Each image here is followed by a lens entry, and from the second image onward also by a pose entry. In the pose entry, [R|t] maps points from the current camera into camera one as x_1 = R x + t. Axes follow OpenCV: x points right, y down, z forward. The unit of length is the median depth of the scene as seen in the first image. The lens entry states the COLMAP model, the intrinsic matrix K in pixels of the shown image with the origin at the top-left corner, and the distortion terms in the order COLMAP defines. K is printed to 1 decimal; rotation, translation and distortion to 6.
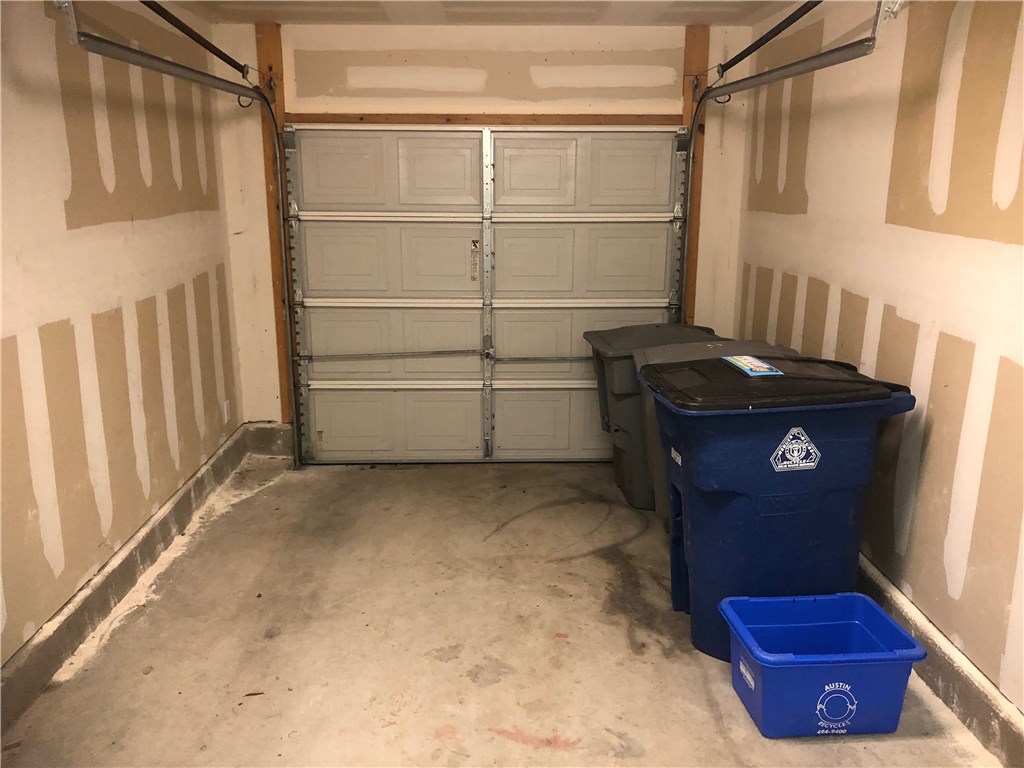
lens RADIAL K [[851.7, 0, 512.8], [0, 851.7, 381.5], [0, 0, 1]] dist [0.053470, -0.054186]
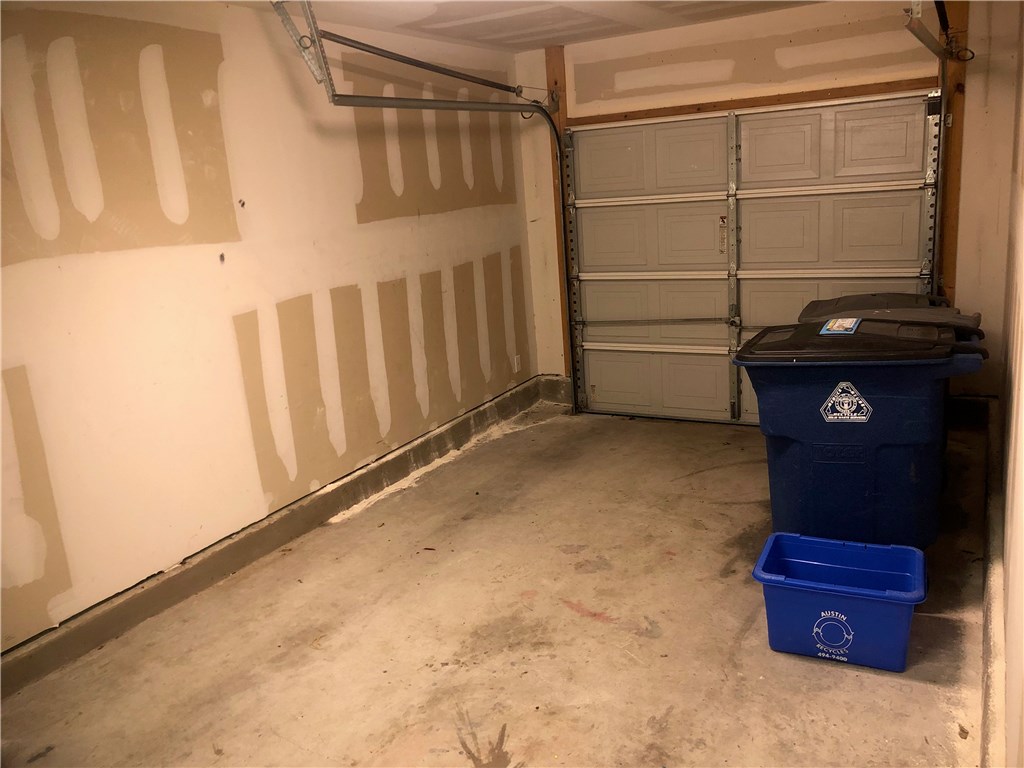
lens RADIAL K [[851.7, 0, 516.7], [0, 851.7, 386.1], [0, 0, 1]] dist [0.053470, -0.054186]
pose [[0.858174, 0.057941, -0.510079, 0.336006], [-0.045647, 0.998287, 0.036600, 0.024519], [0.511326, -0.008126, 0.859349, -0.084653]]
